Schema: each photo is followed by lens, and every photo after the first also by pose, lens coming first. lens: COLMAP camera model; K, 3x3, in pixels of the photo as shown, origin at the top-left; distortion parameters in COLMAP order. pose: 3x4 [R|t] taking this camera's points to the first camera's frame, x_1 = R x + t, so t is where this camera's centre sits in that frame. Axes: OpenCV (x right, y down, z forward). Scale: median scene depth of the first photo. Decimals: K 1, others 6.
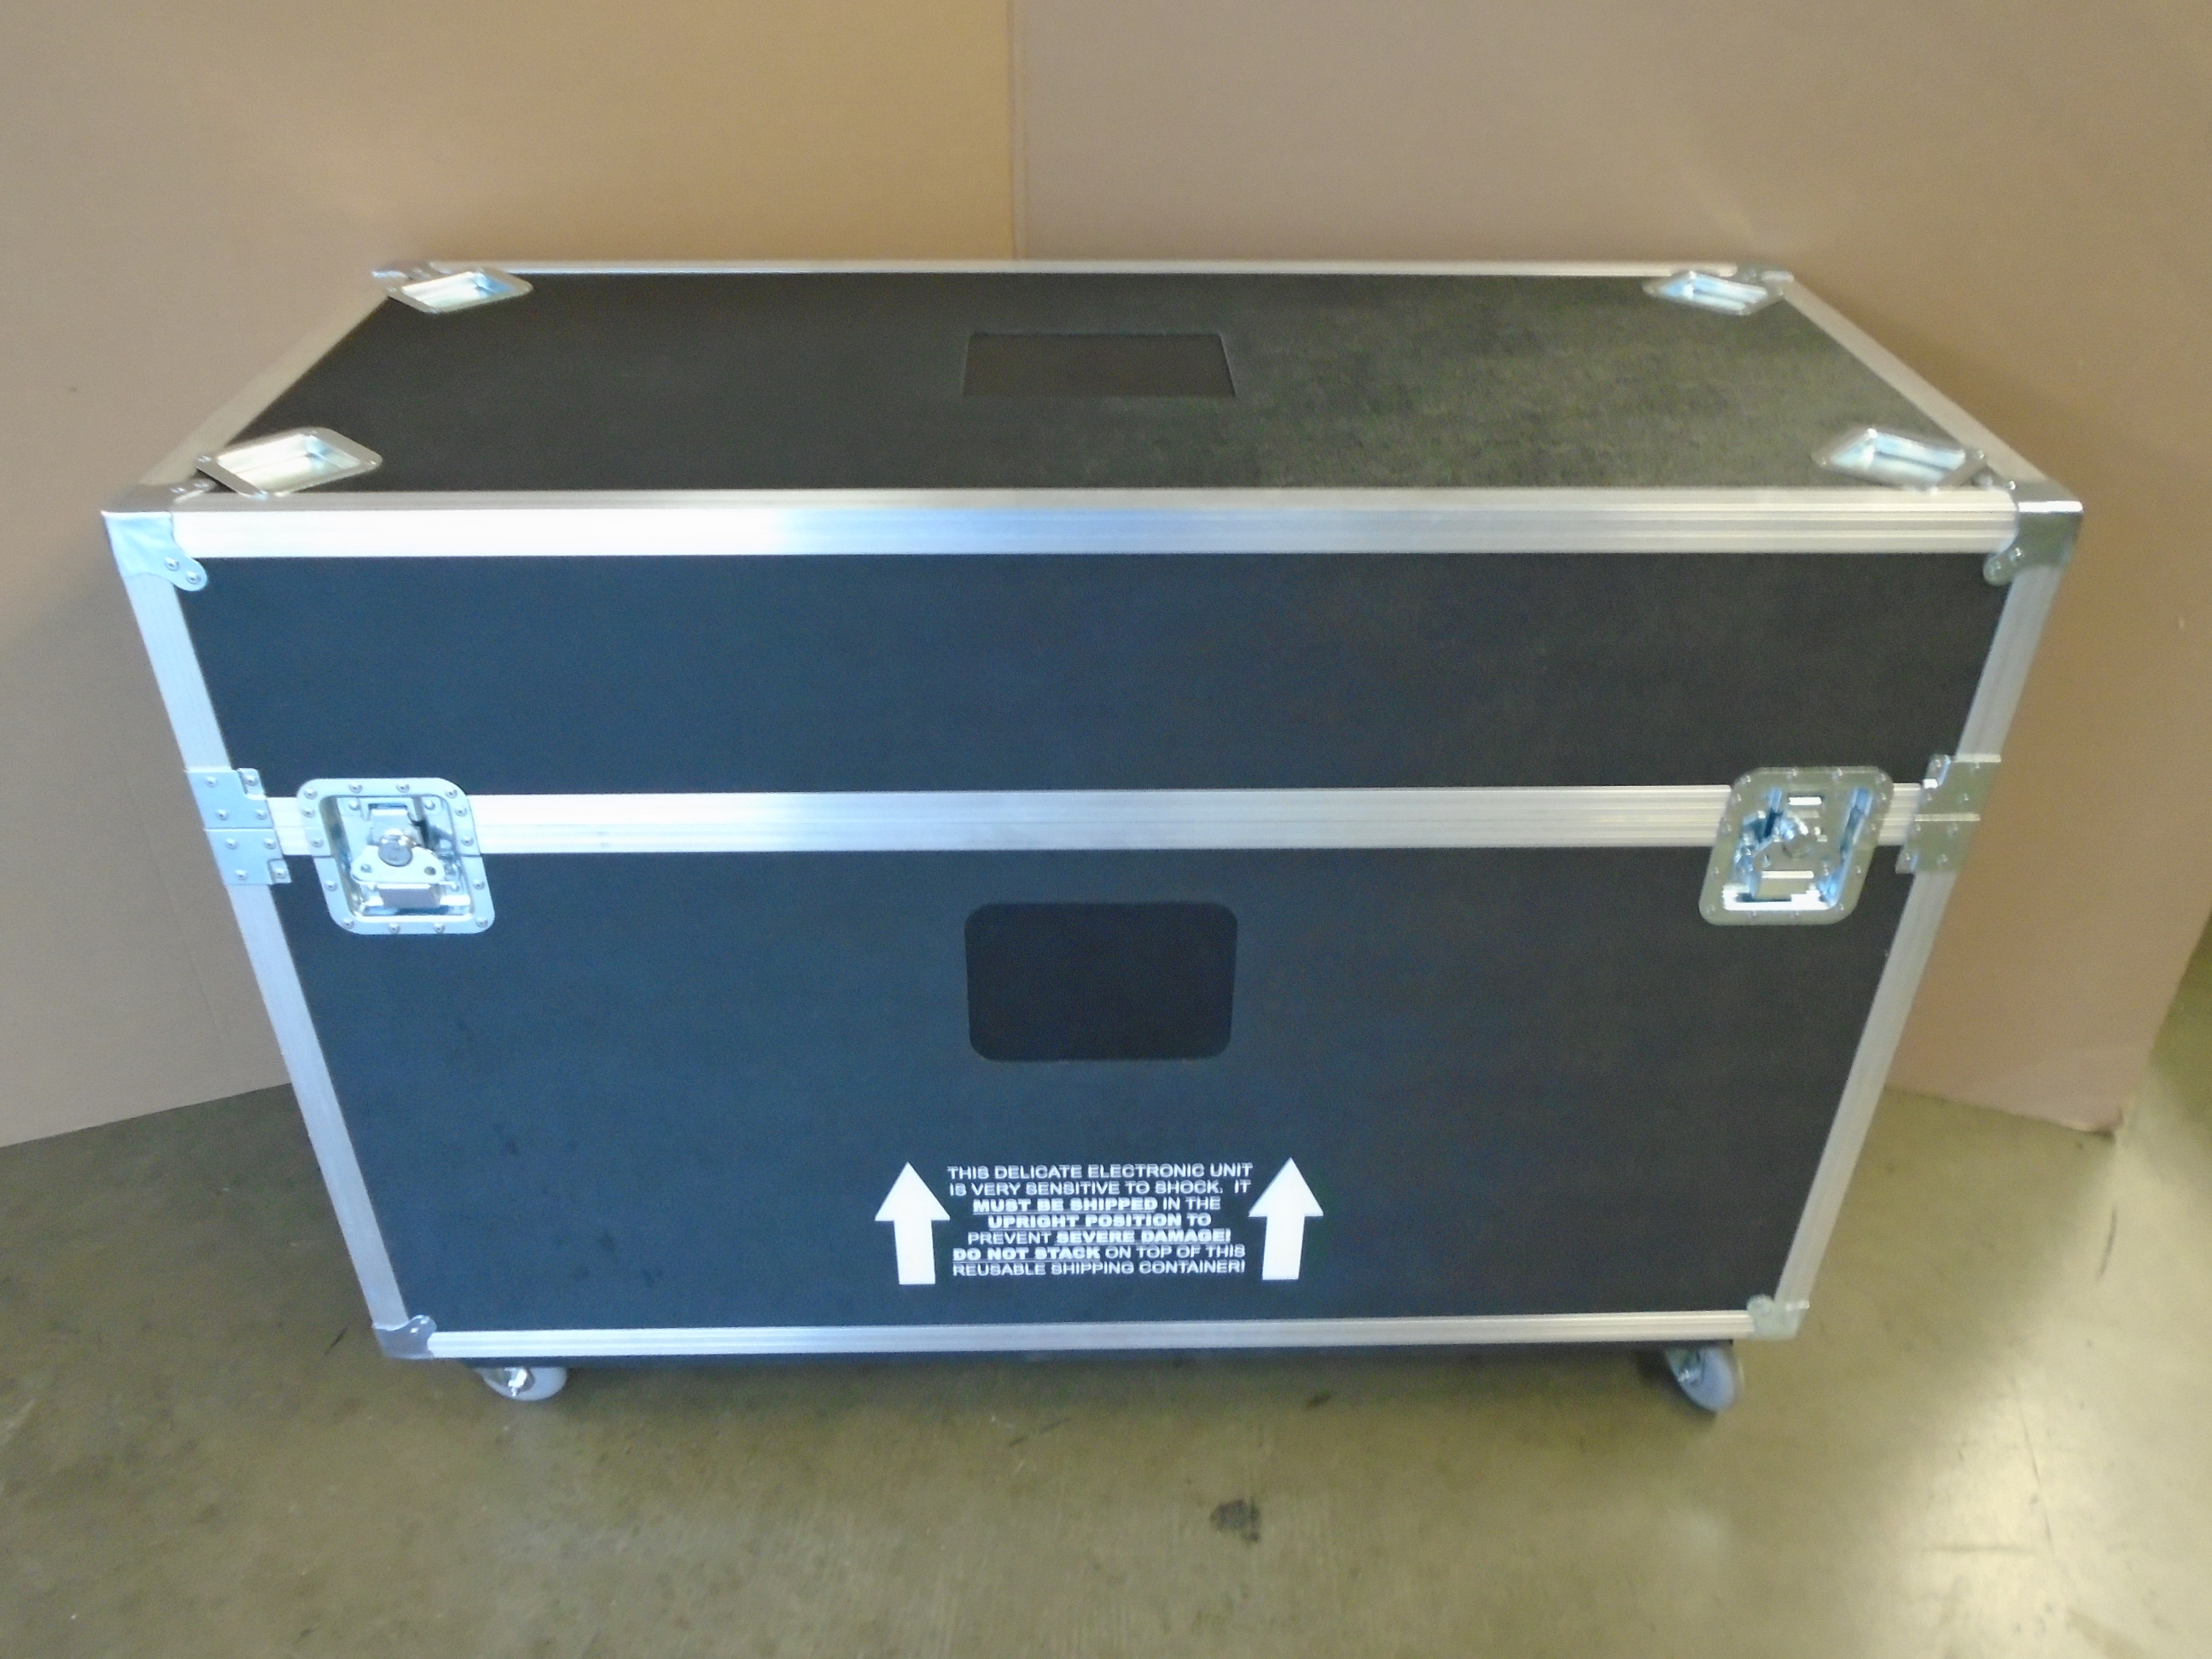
lens RADIAL K [[1696.2, 0, 1101.2], [0, 1696.2, 825.2], [0, 0, 1]] dist [-0.001347, -0.002990]
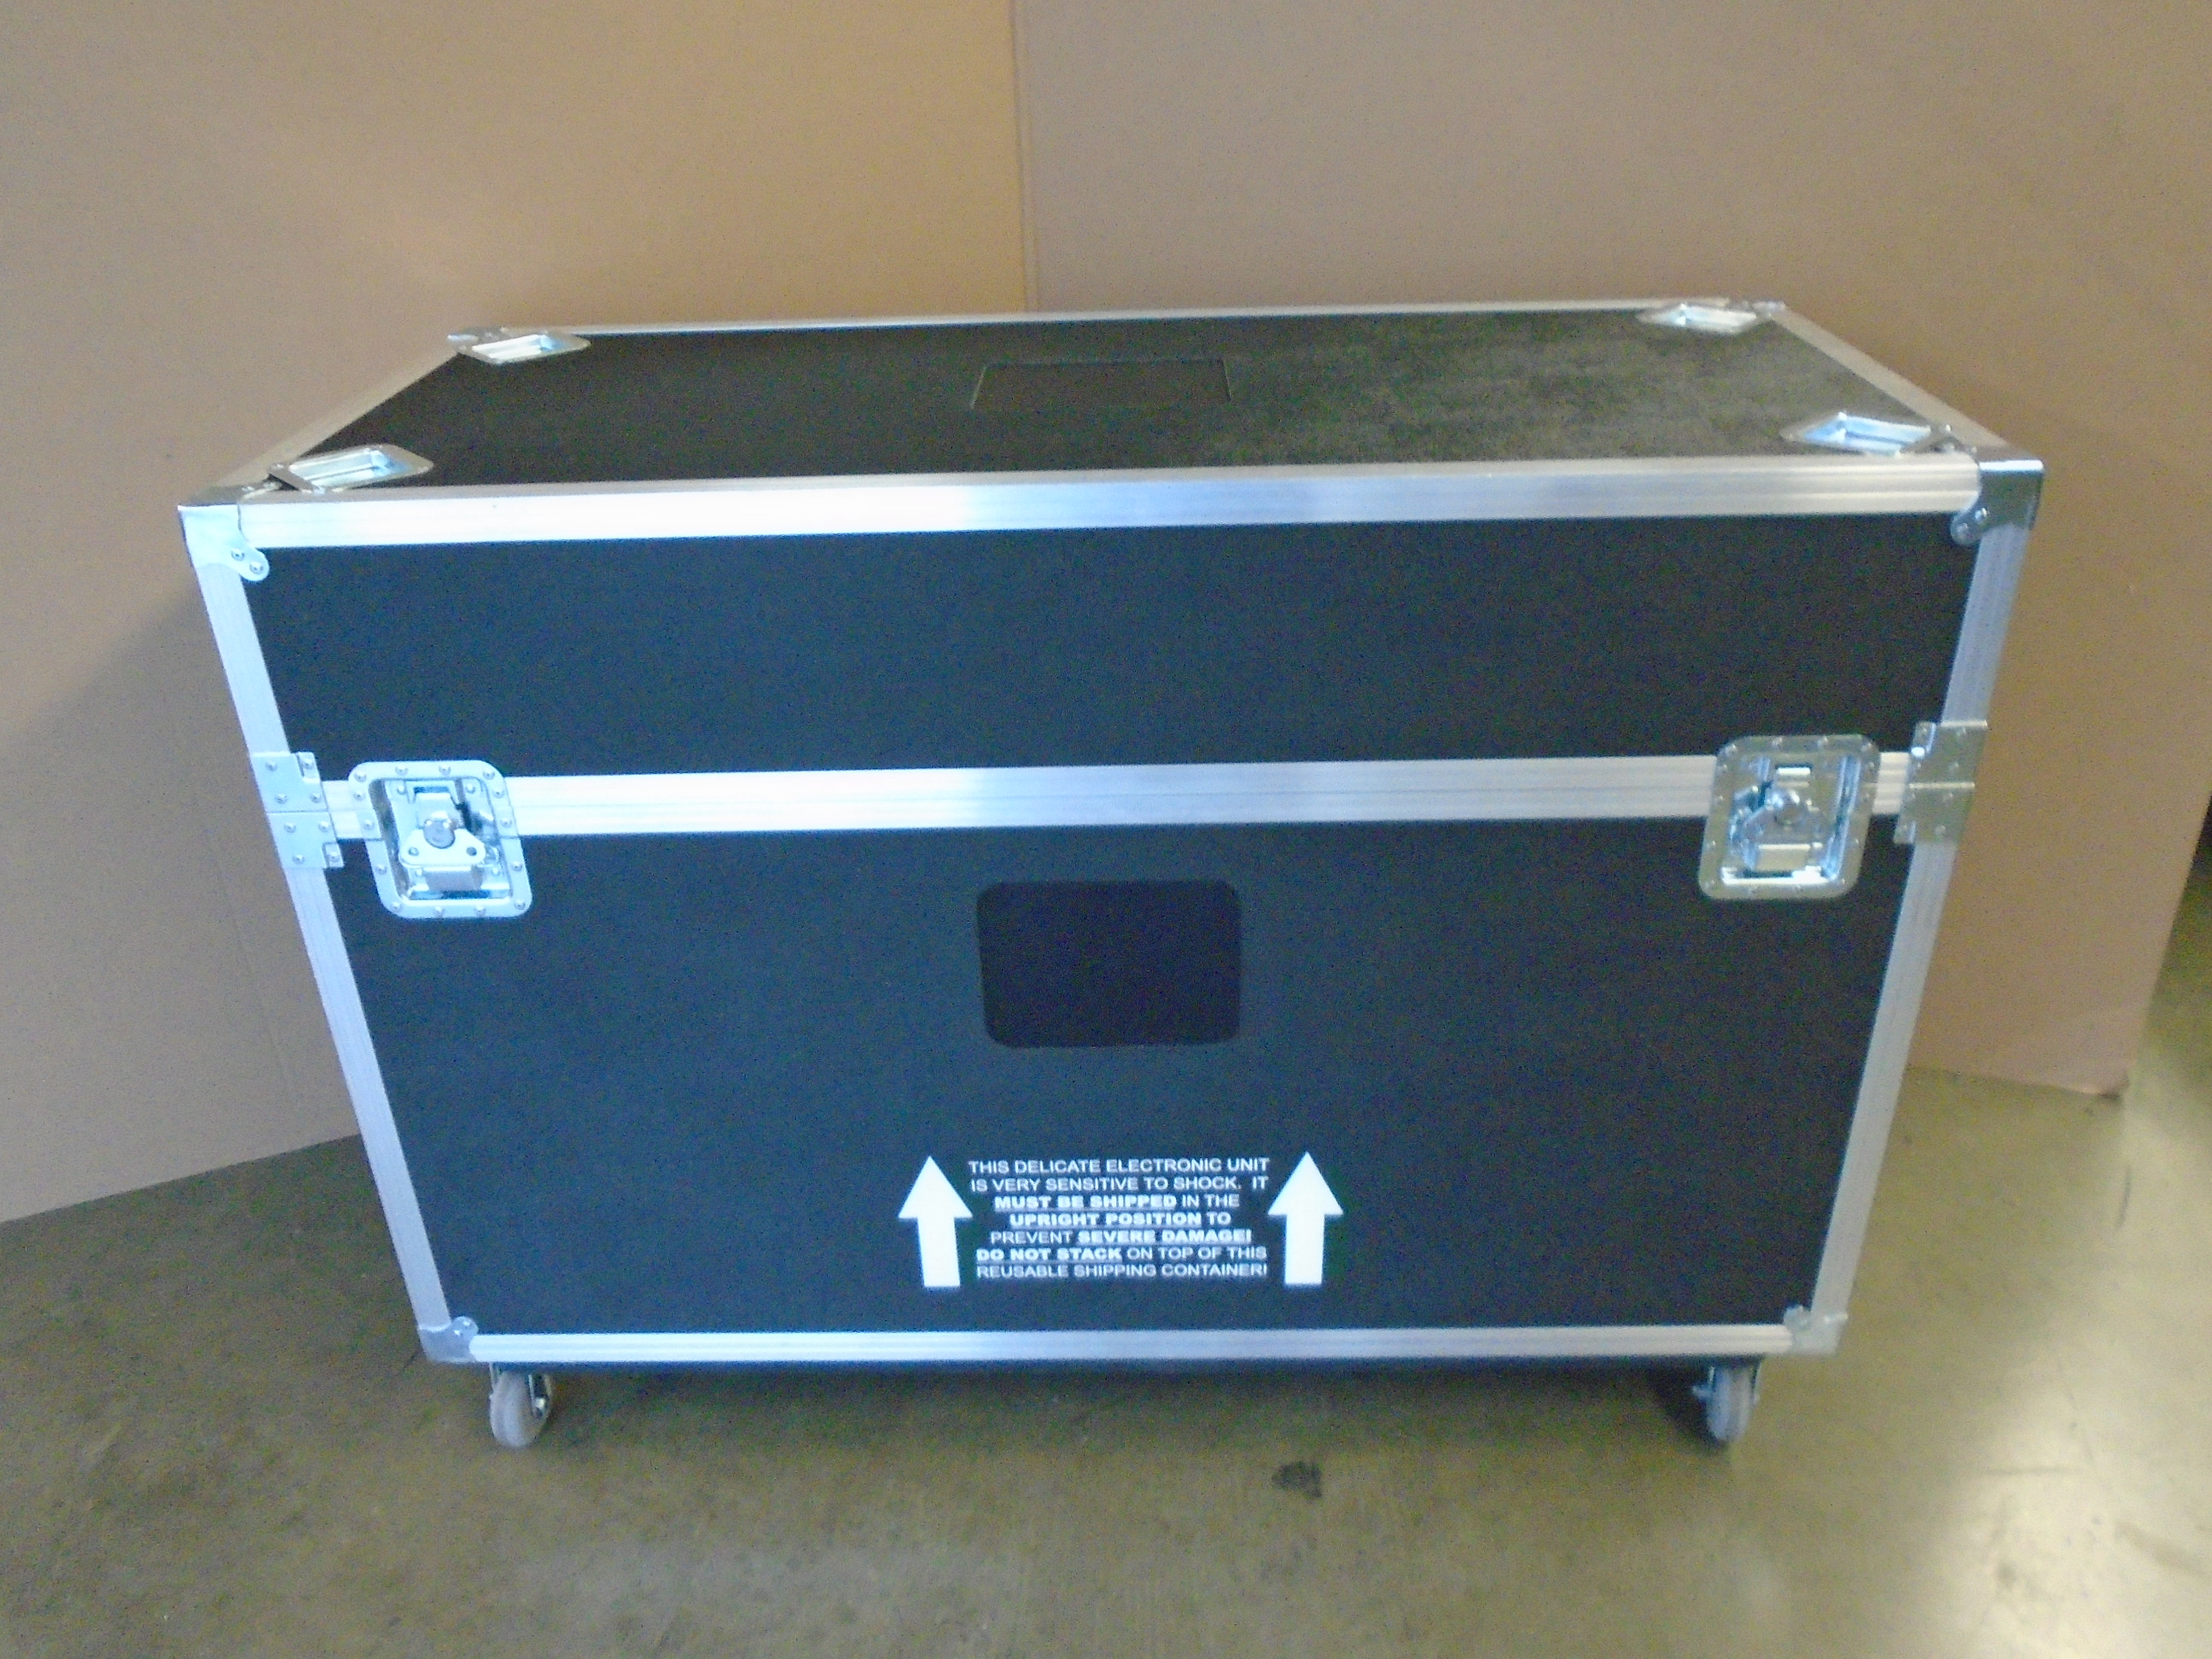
lens RADIAL K [[1696.2, 0, 1104.1], [0, 1696.2, 821.5], [0, 0, 1]] dist [-0.001347, -0.002990]
pose [[0.998287, -0.013099, -0.057029, 0.051068], [0.007625, 0.995432, -0.095168, 0.094478], [0.058015, 0.094570, 0.993826, -0.027838]]
